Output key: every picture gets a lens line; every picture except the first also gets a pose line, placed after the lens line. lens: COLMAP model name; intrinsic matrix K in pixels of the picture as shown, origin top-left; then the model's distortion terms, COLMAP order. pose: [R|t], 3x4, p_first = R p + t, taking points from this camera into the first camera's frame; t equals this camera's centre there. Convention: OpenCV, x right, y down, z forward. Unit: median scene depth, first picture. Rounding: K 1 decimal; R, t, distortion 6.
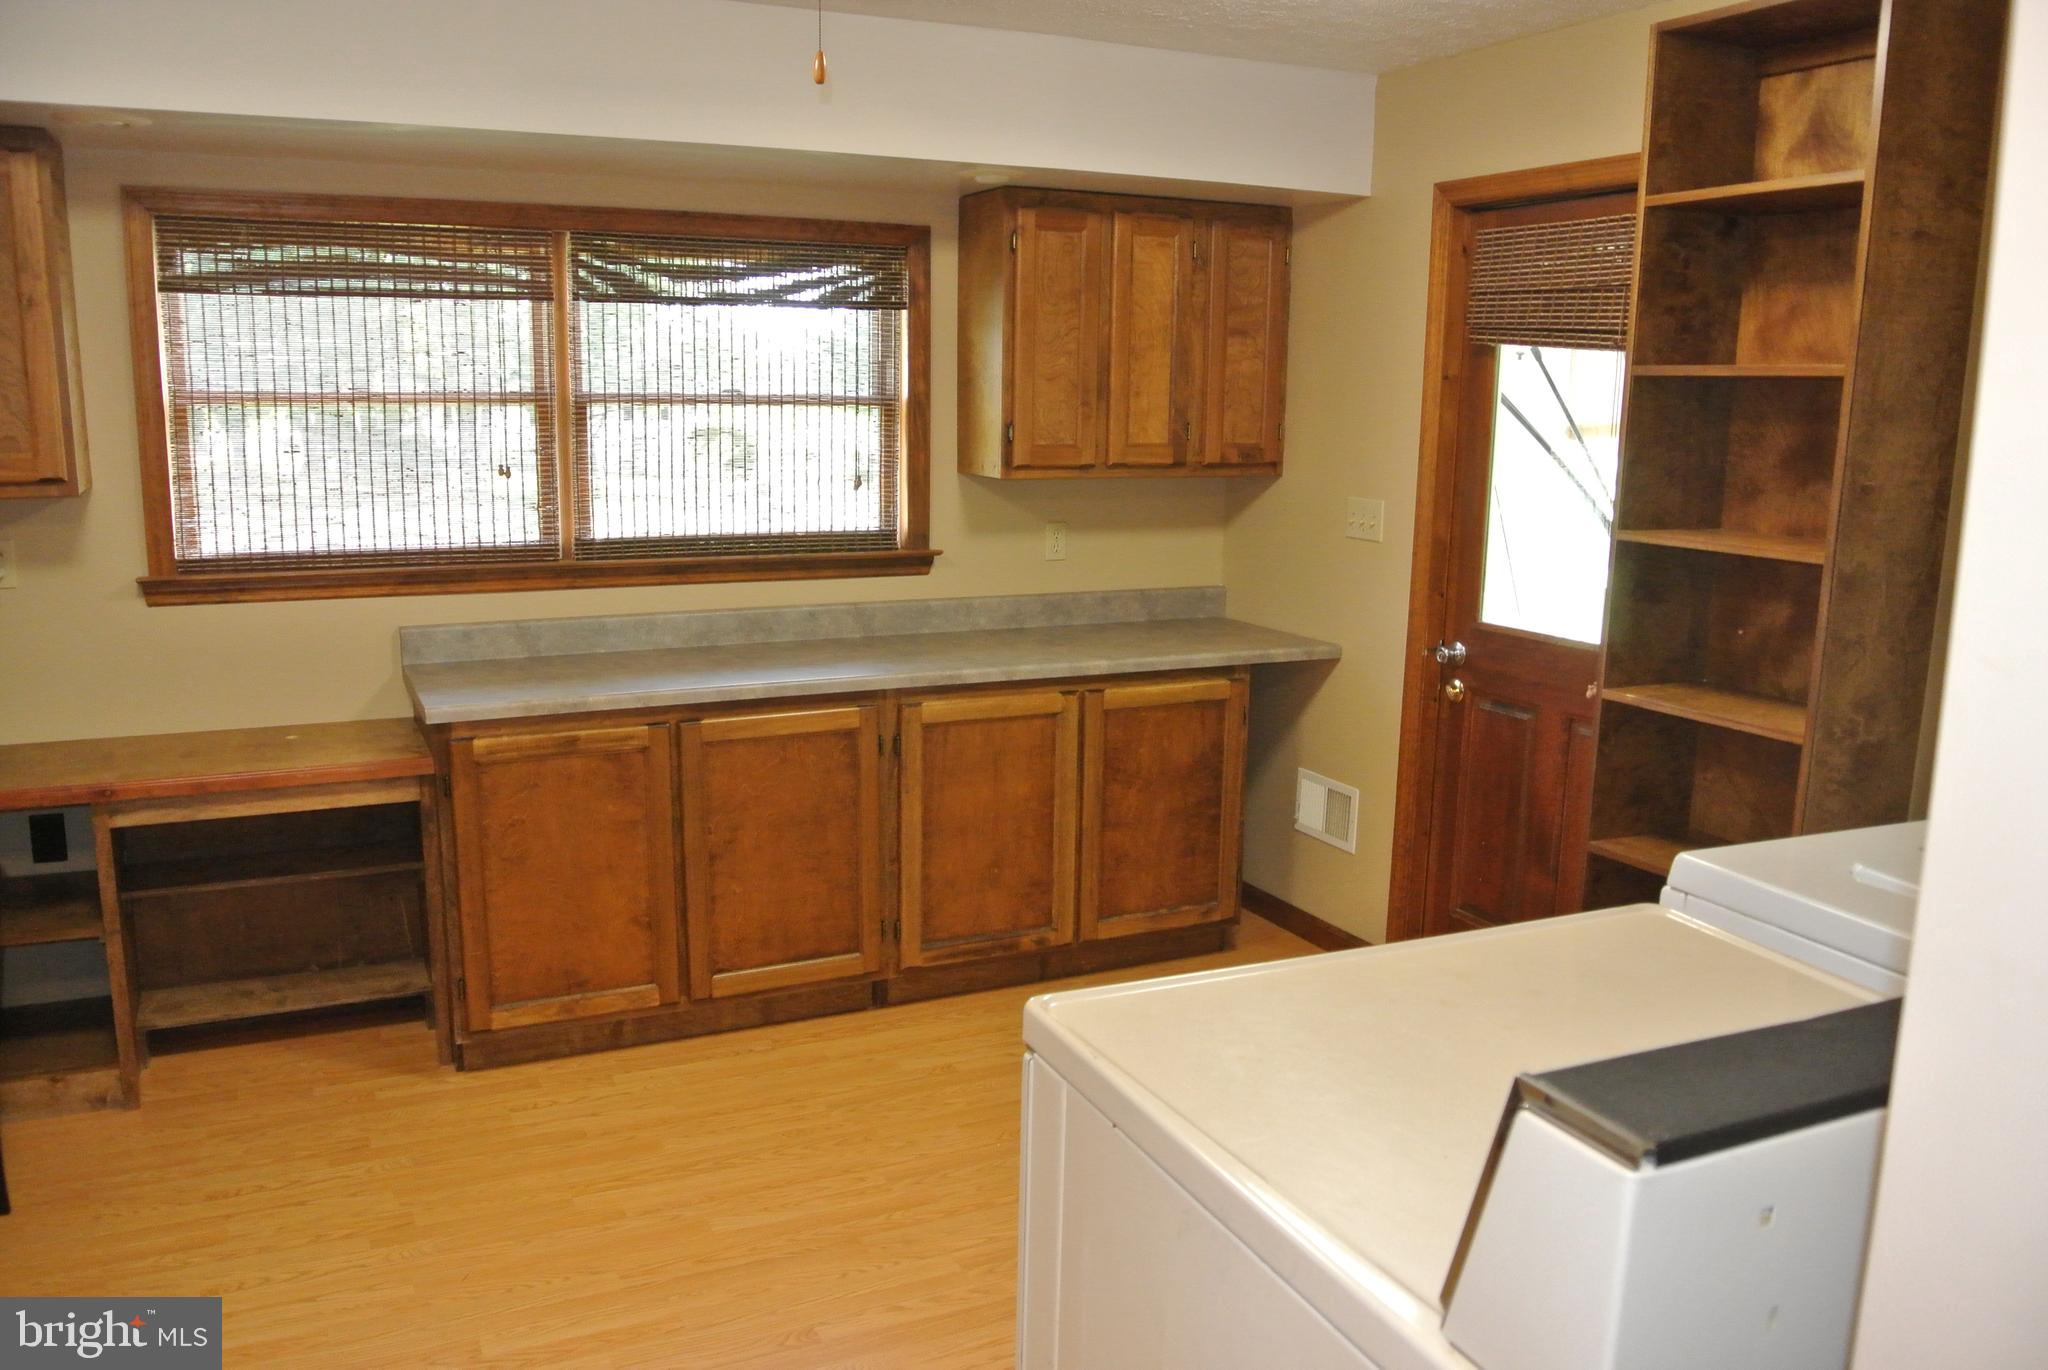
lens RADIAL K [[1586.0, 0, 1004.2], [0, 1586.0, 685.0], [0, 0, 1]] dist [-0.083210, 0.034853]
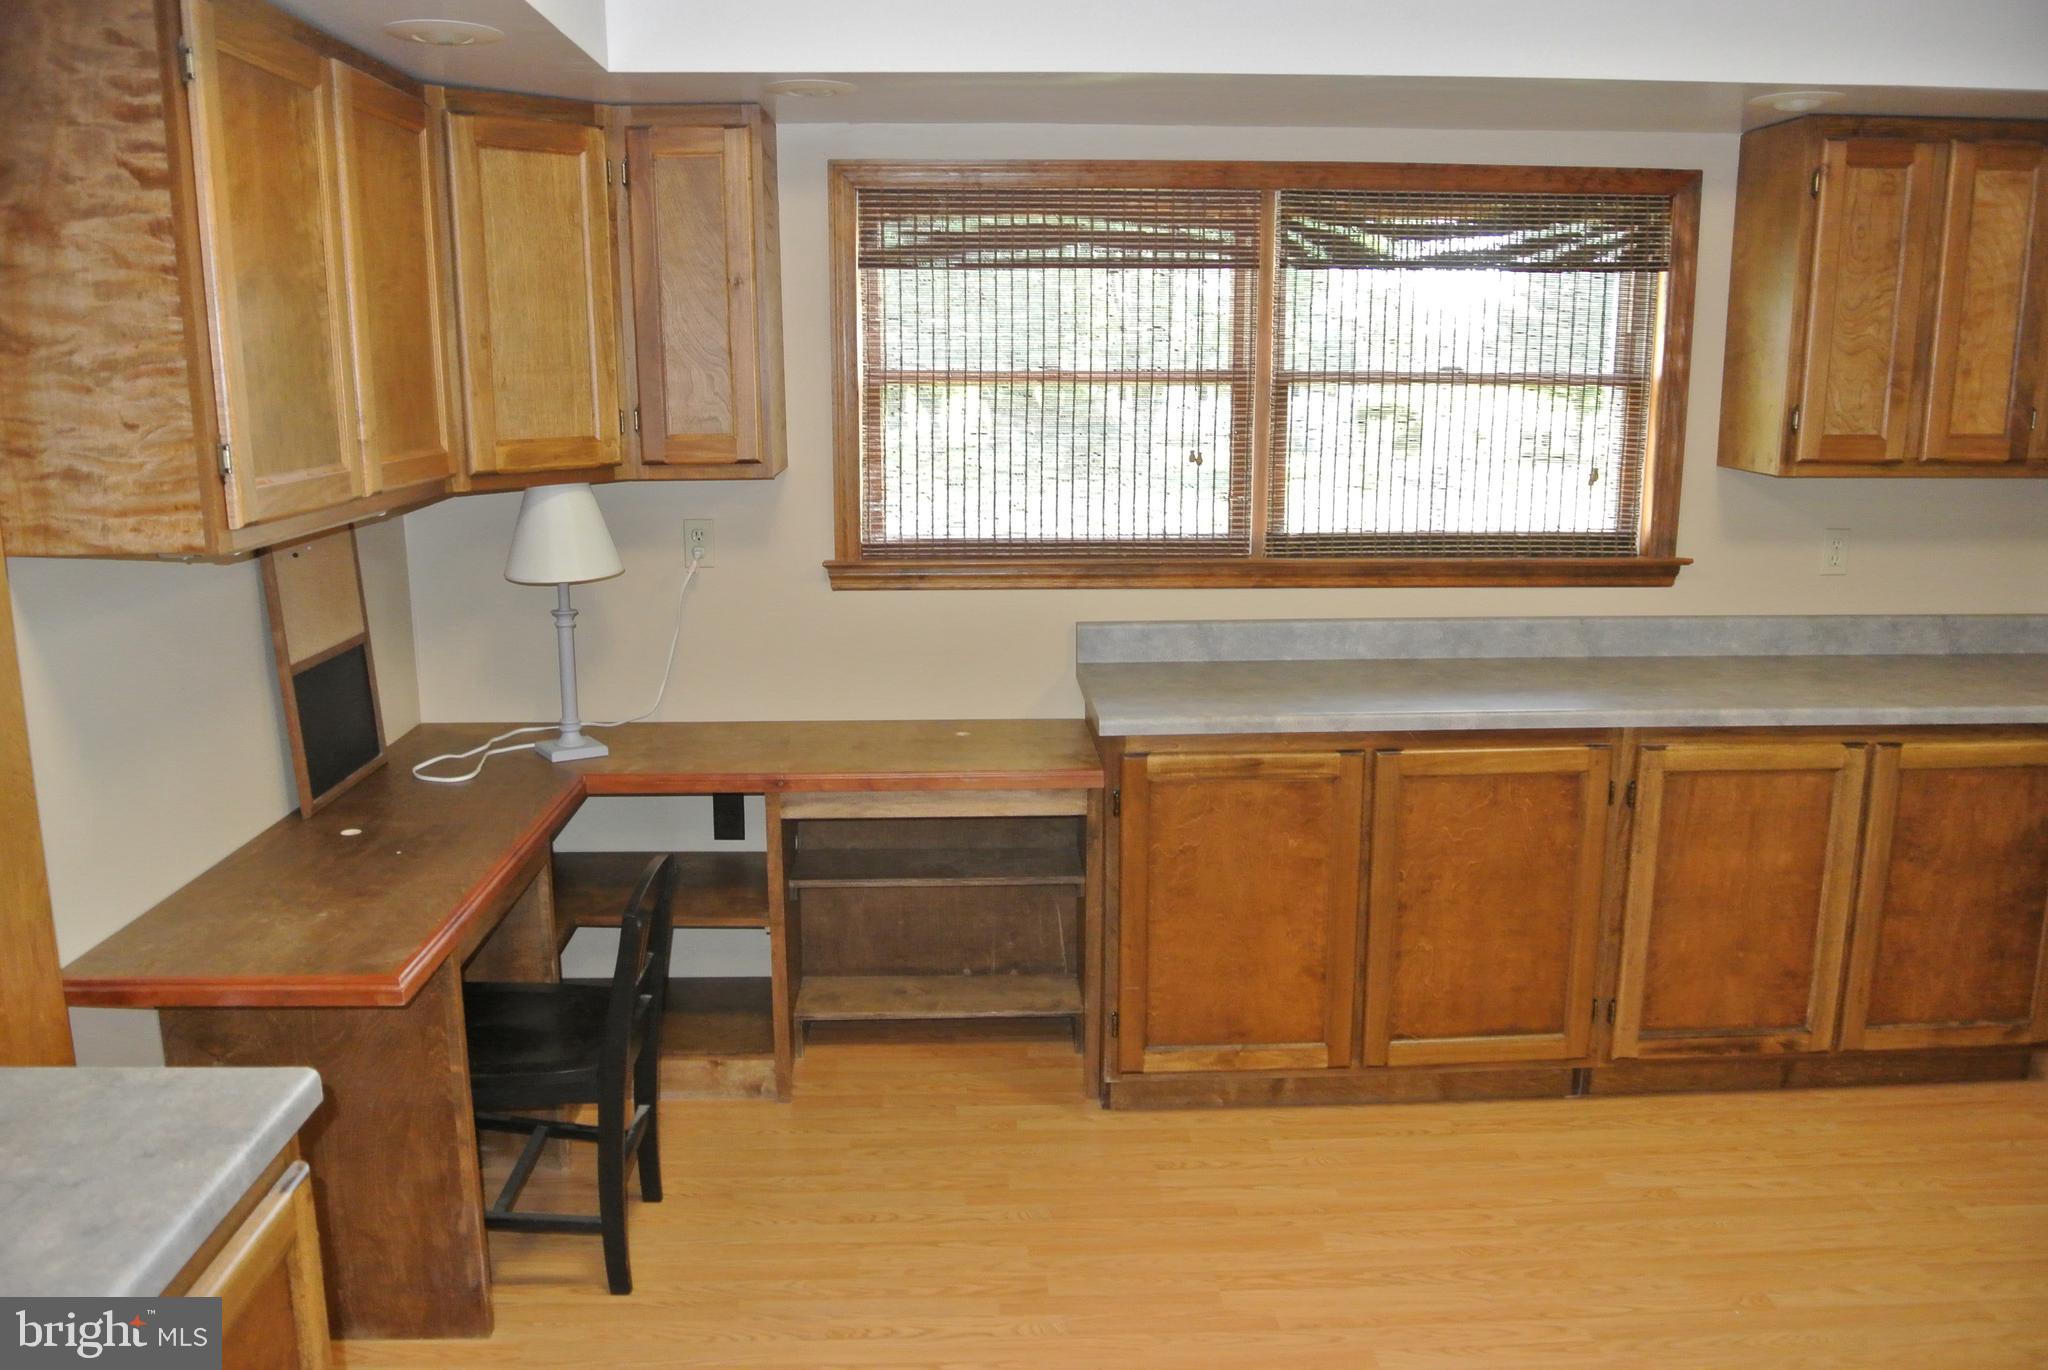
lens RADIAL K [[1586.0, 0, 973.6], [0, 1586.0, 691.4], [0, 0, 1]] dist [-0.083210, 0.034853]
pose [[0.908882, 0.069312, -0.411253, -0.049484], [-0.061635, 0.997588, 0.031916, -0.022107], [0.412473, -0.003661, 0.910962, 0.112368]]
